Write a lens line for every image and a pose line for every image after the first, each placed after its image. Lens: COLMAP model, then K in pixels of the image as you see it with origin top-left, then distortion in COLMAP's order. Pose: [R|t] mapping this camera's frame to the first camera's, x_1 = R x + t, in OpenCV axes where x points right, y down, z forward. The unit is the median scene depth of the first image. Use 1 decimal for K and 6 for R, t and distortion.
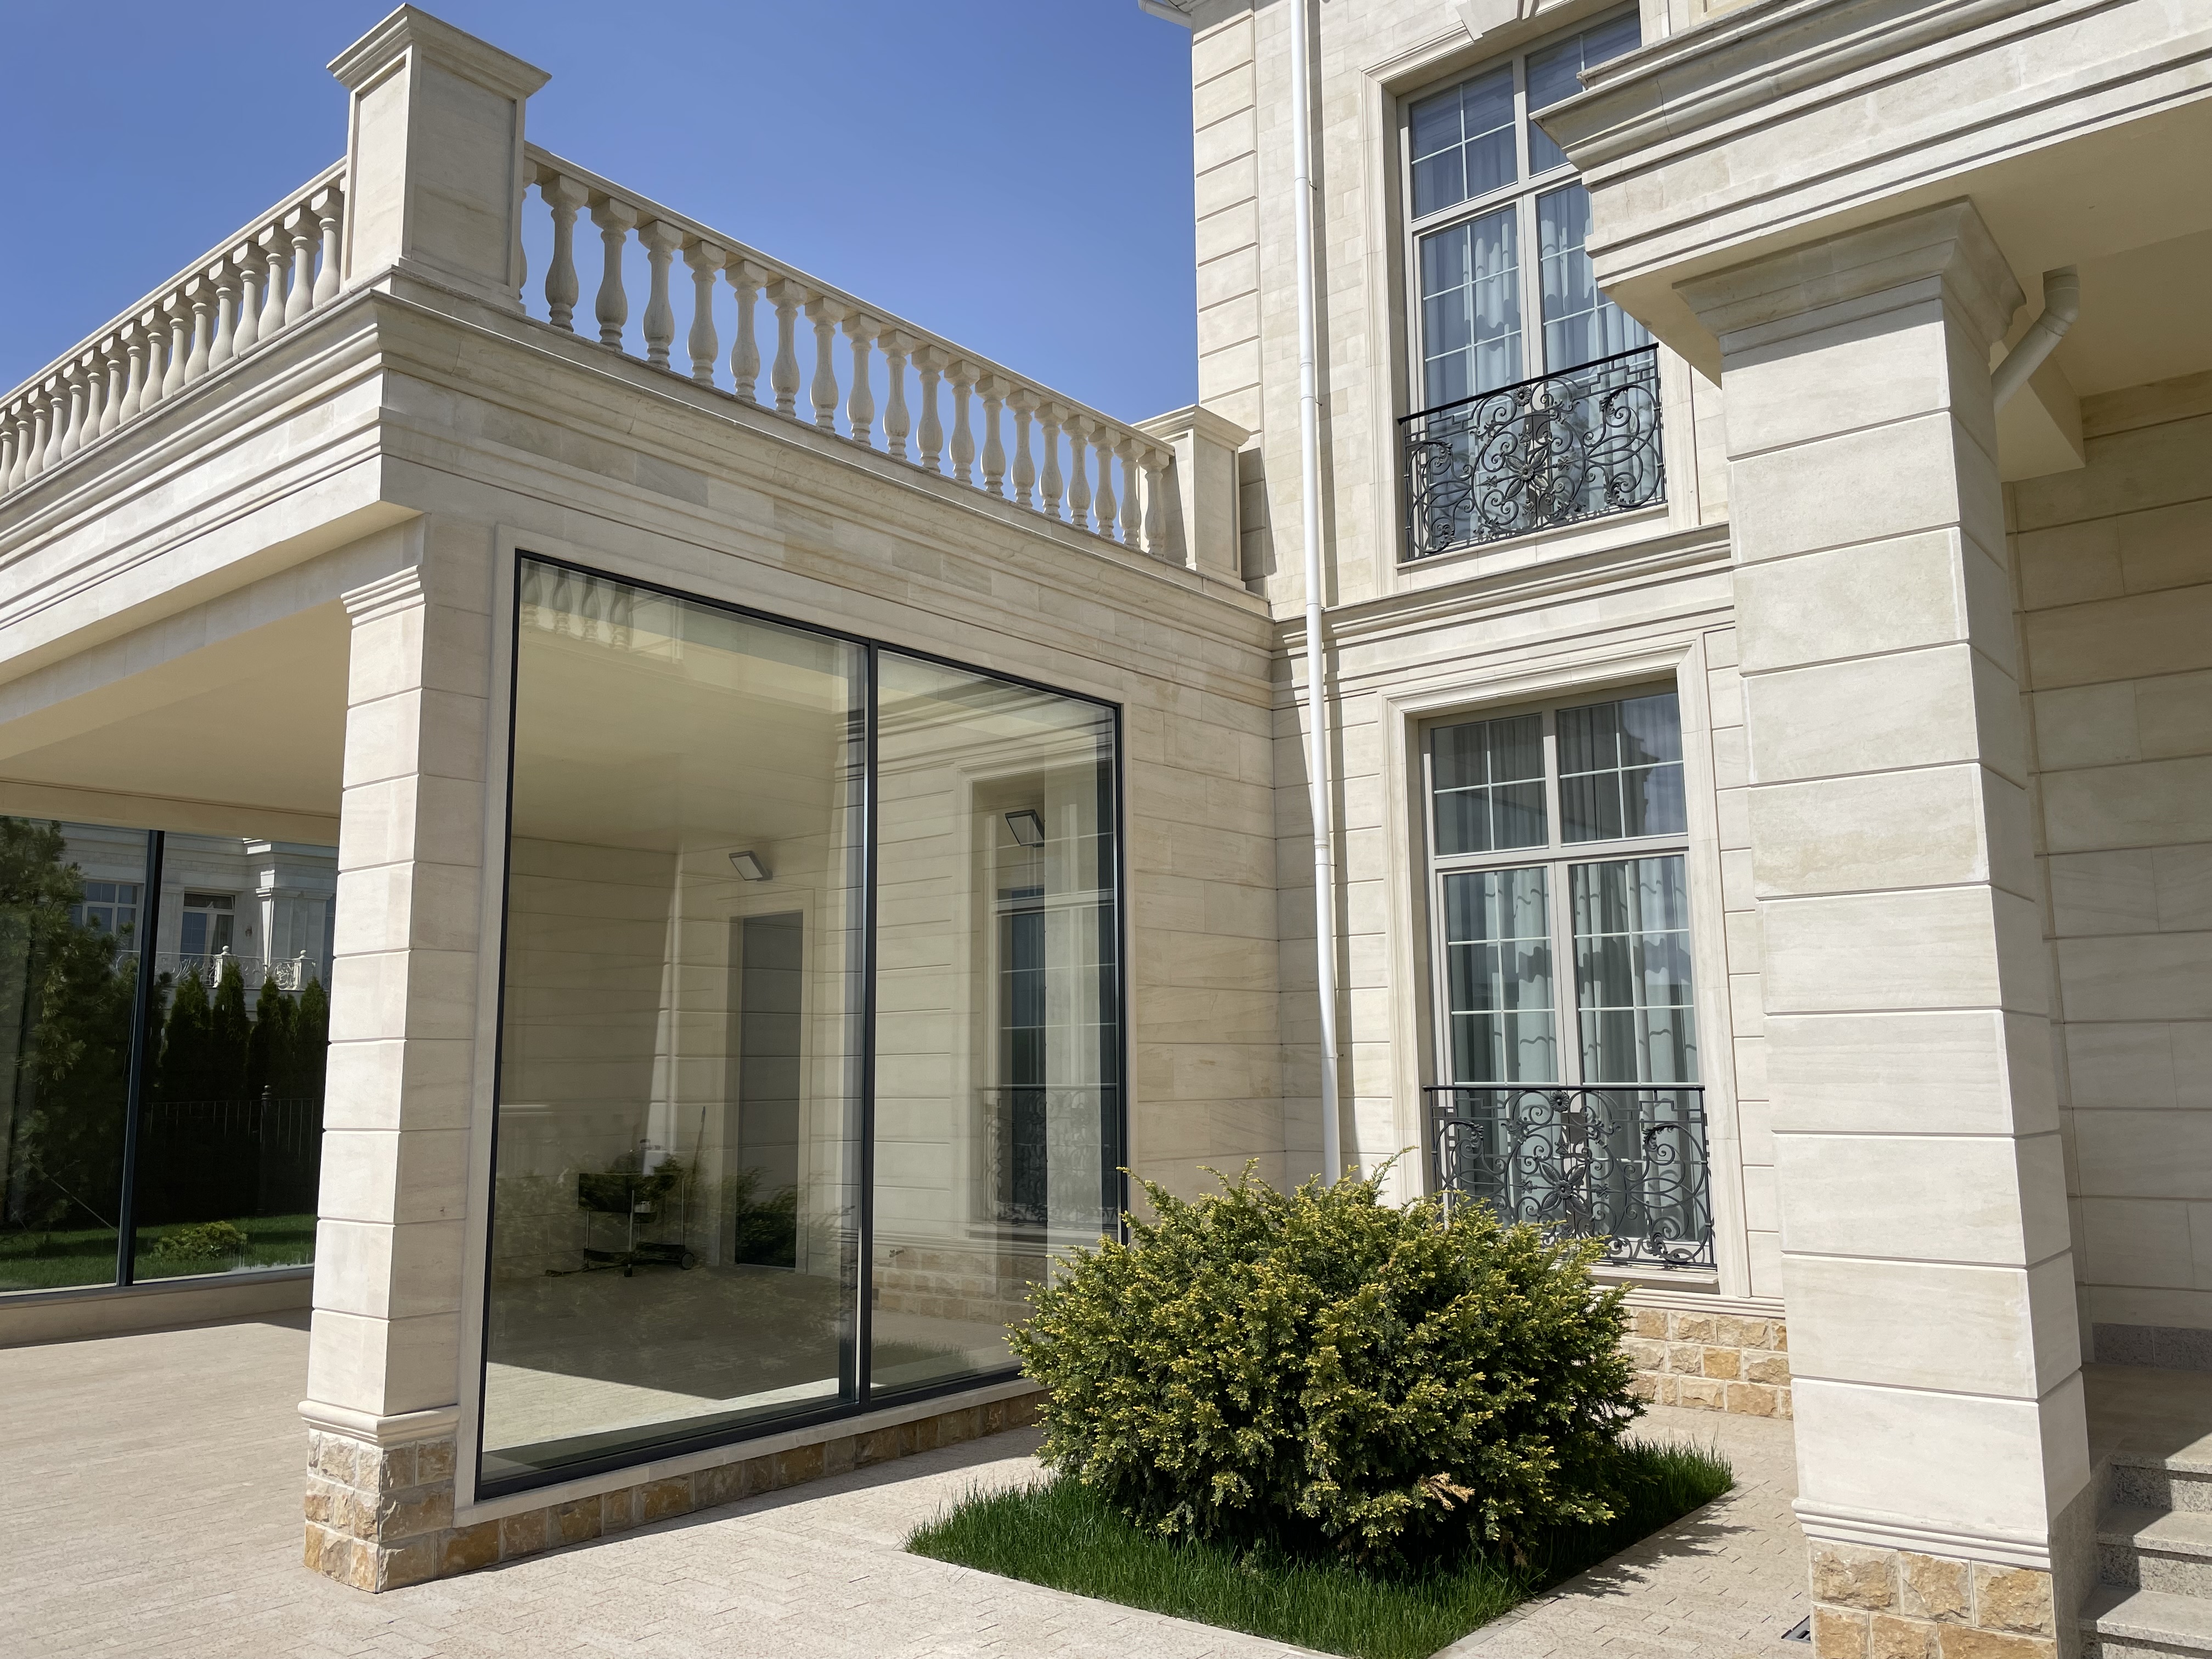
lens RADIAL K [[1674.6, 0, 1113.9], [0, 1674.6, 821.3], [0, 0, 1]] dist [0.091203, -0.123346]
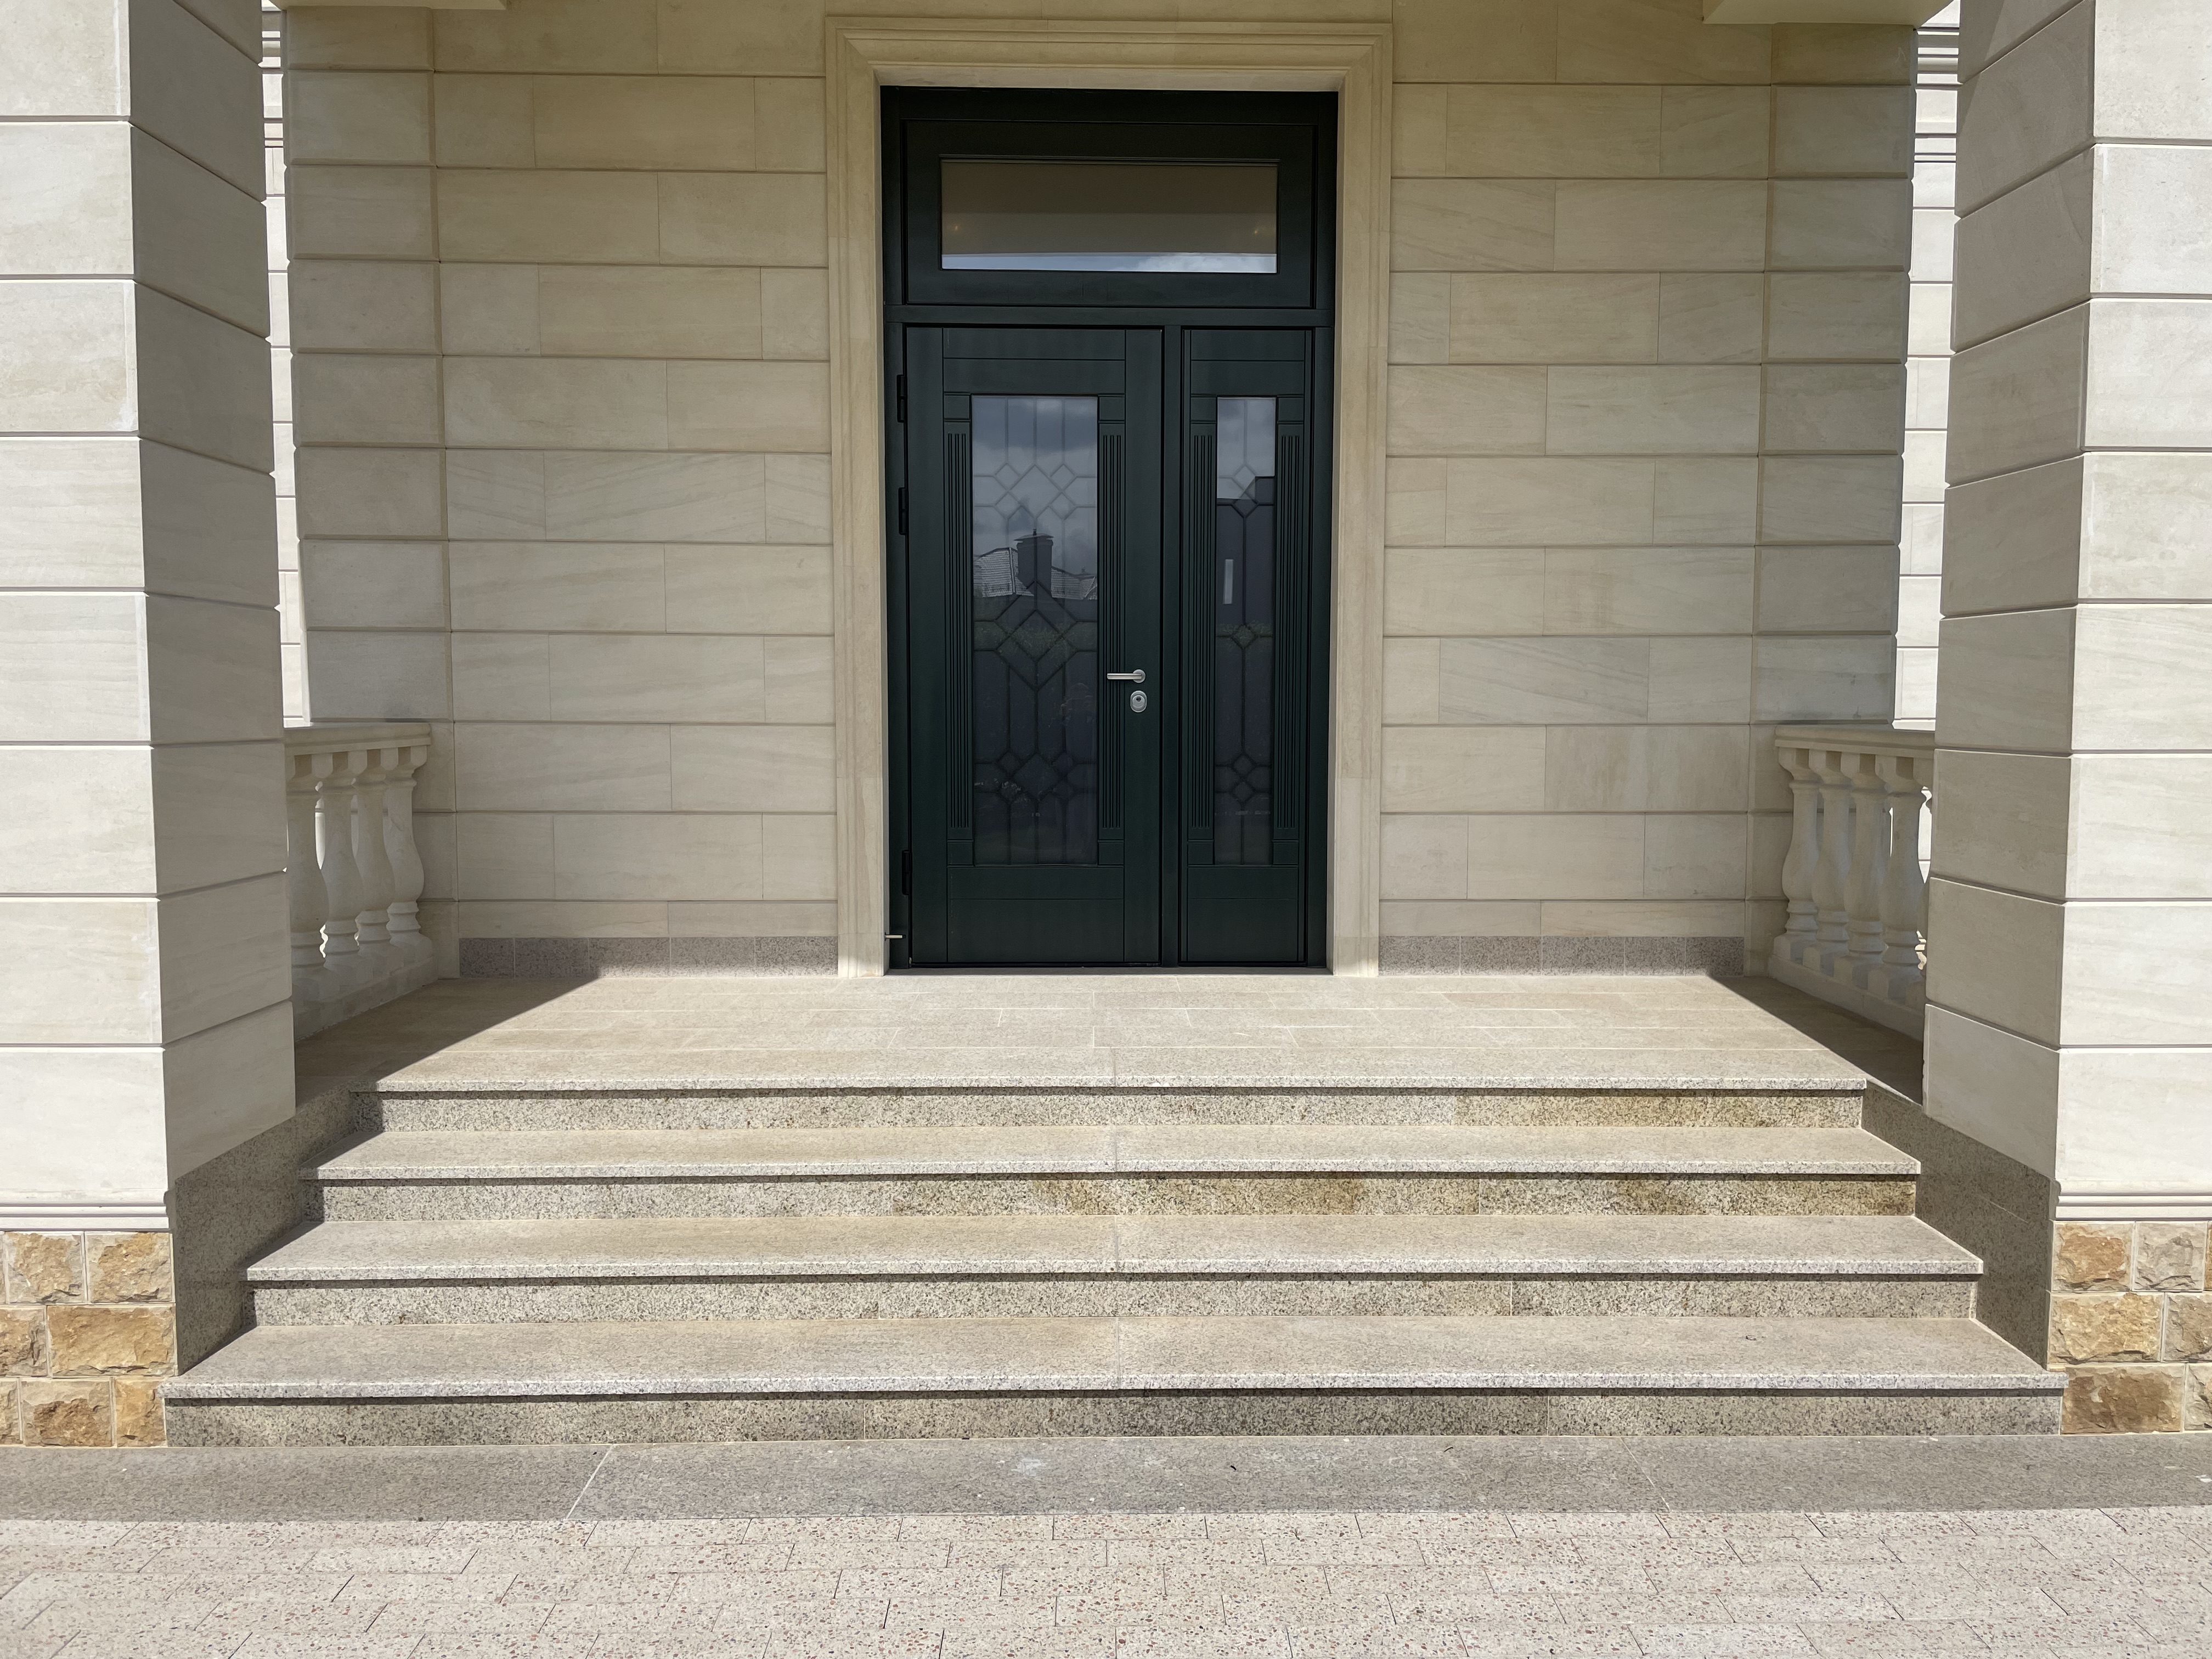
lens RADIAL K [[1674.6, 0, 1122.0], [0, 1674.6, 817.3], [0, 0, 1]] dist [0.091203, -0.123346]
pose [[0.765782, -0.031437, 0.642331, 0.231655], [-0.106392, 0.978849, 0.174746, 0.015544], [-0.634239, -0.202156, 0.746240, 0.044926]]
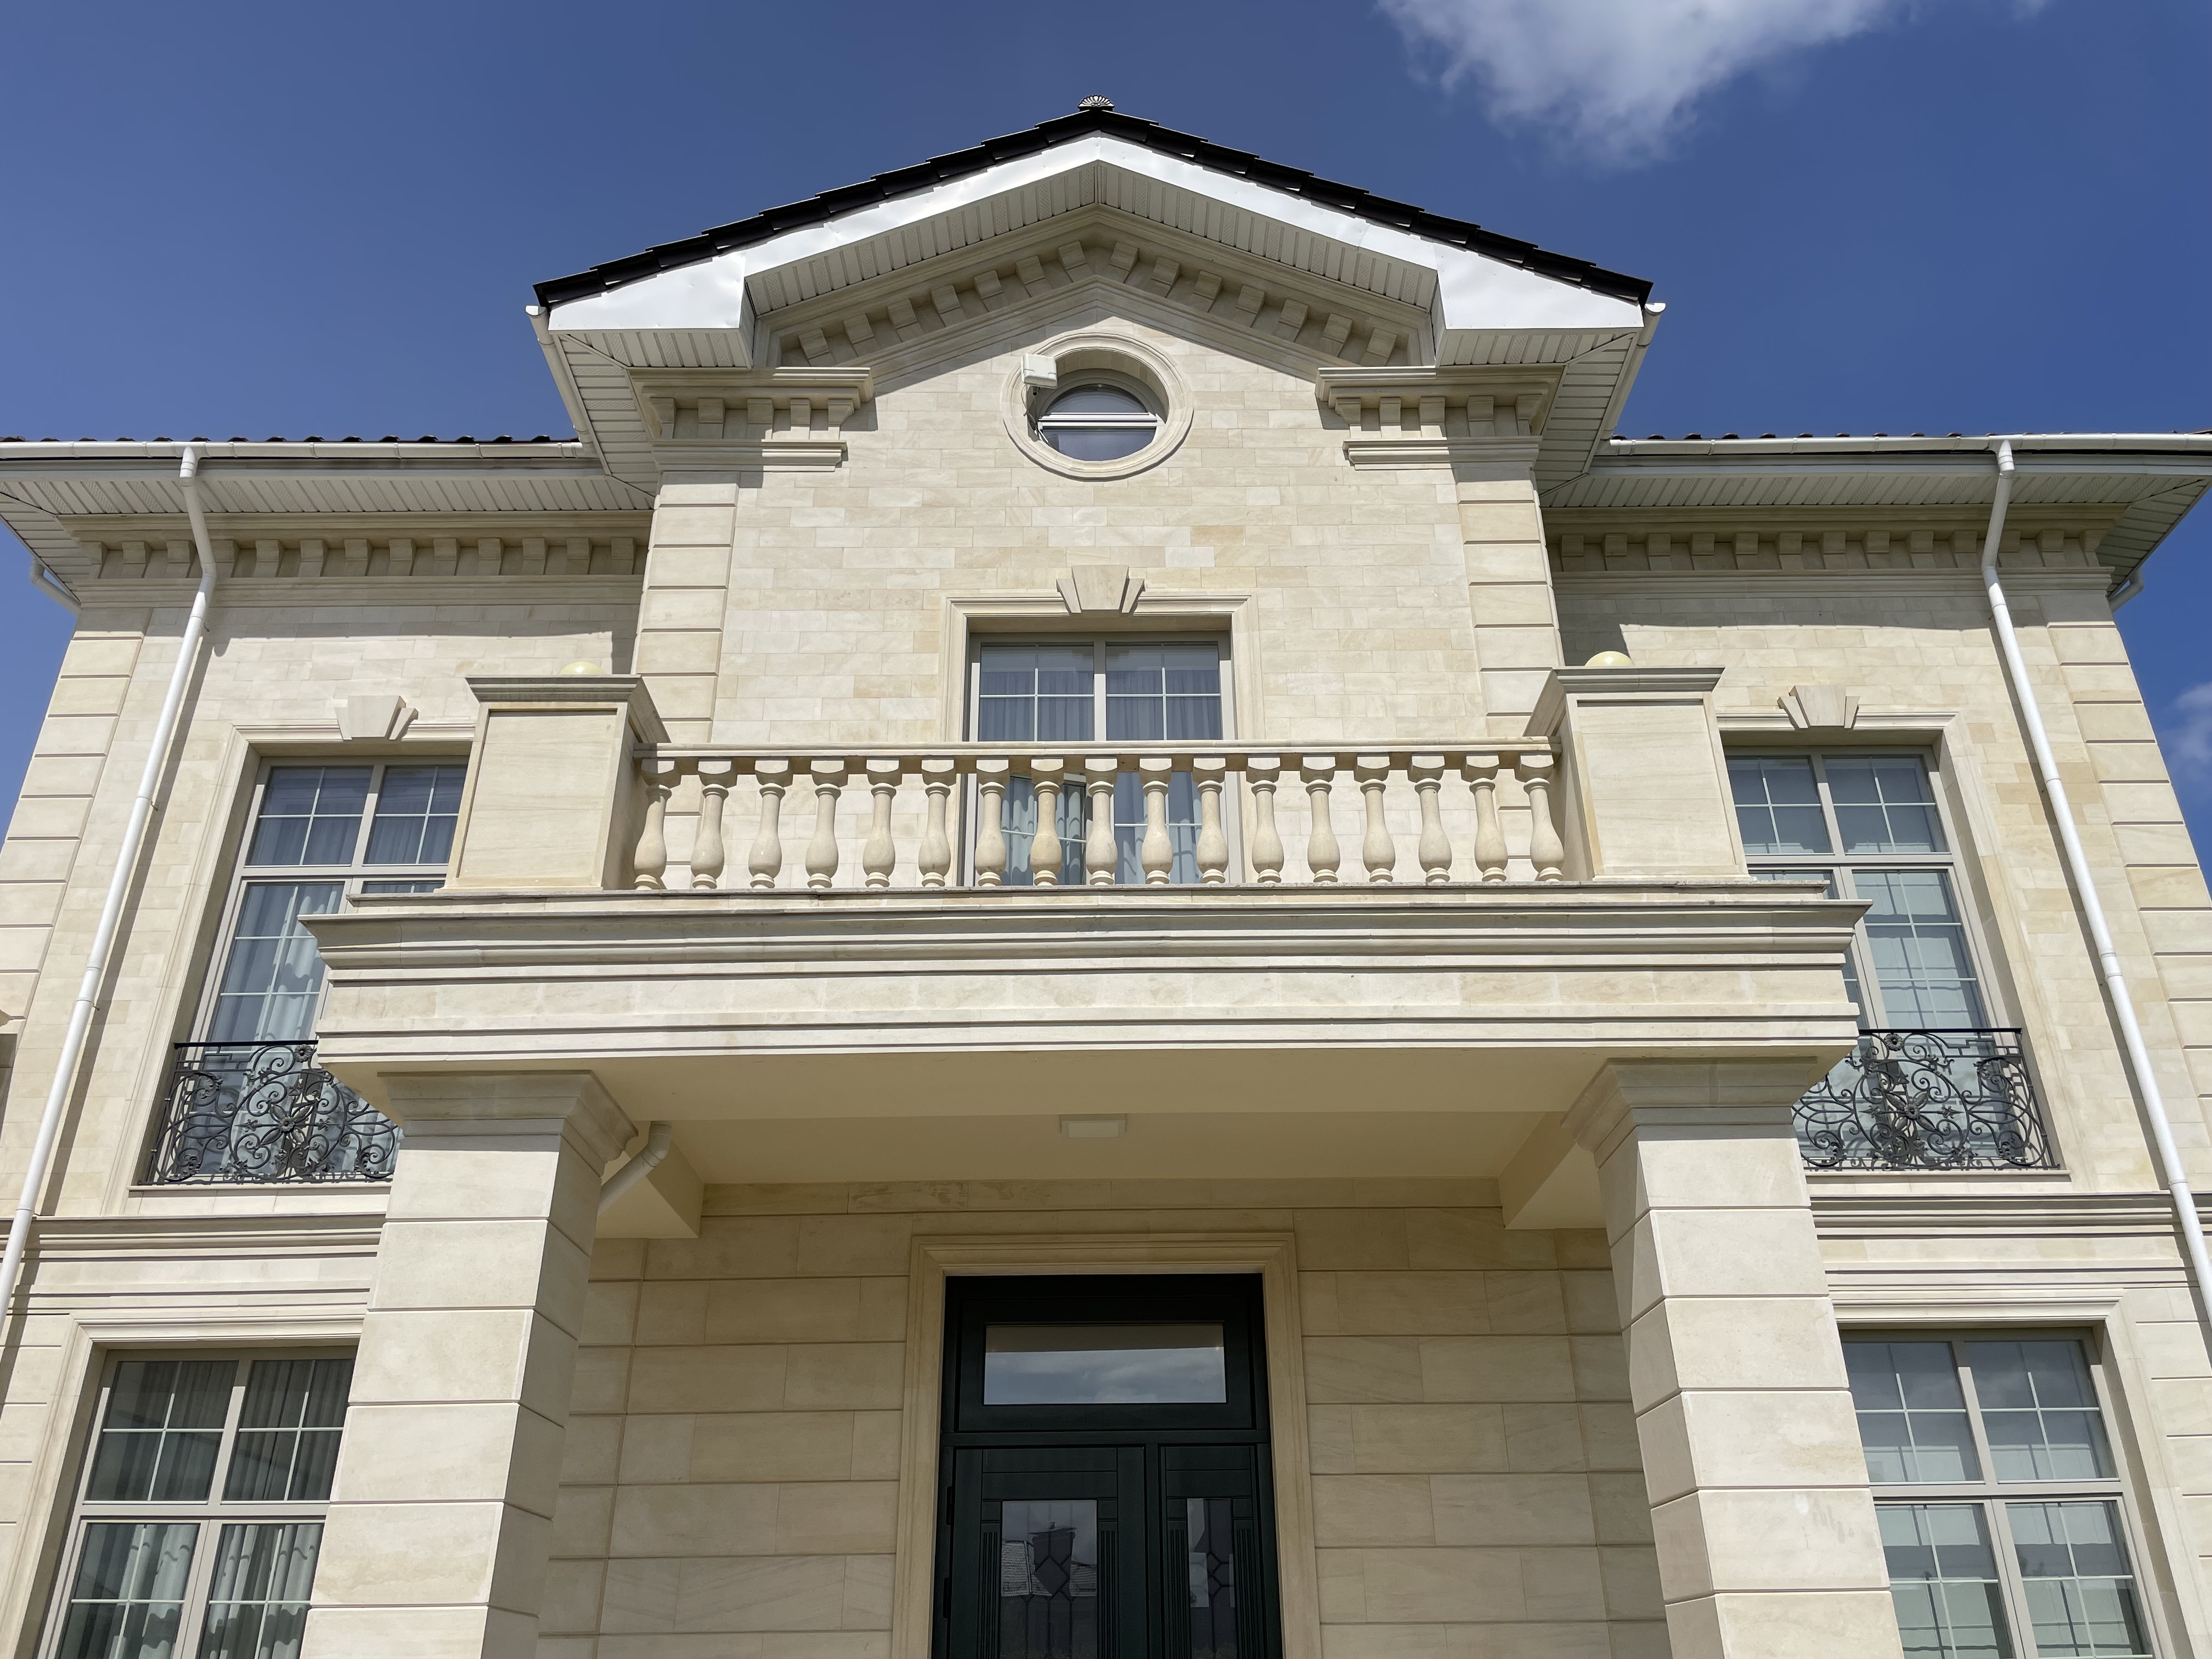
lens RADIAL K [[1674.6, 0, 1120.5], [0, 1674.6, 816.4], [0, 0, 1]] dist [0.091203, -0.123346]
pose [[0.776044, 0.297486, 0.556109, -0.004795], [-0.090371, 0.925117, -0.368771, -0.055596], [-0.624170, 0.235927, 0.744816, -0.265456]]
